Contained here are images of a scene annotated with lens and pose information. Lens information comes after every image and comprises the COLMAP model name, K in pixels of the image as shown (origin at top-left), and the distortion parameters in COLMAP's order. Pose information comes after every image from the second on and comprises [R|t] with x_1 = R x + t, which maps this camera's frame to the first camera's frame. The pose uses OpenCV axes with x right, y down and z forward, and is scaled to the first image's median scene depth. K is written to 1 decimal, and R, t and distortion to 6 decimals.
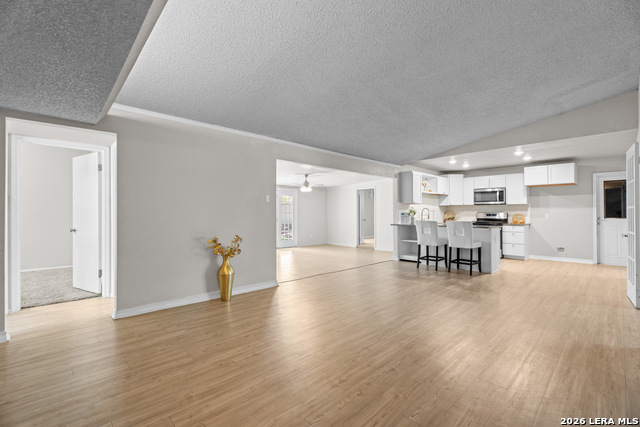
lens RADIAL K [[285.9, 0, 316.8], [0, 285.9, 210.8], [0, 0, 1]] dist [0.009786, -0.000100]
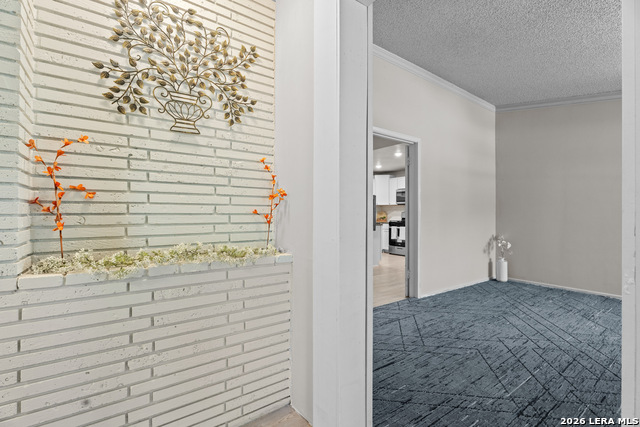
lens RADIAL K [[285.9, 0, 316.8], [0, 285.9, 210.8], [0, 0, 1]] dist [0.009786, -0.000100]
pose [[0.991251, -0.000727, -0.131988, 0.458140], [0.000099, 0.999989, -0.004767, 0.007042], [0.131990, 0.004713, 0.991240, -0.068175]]
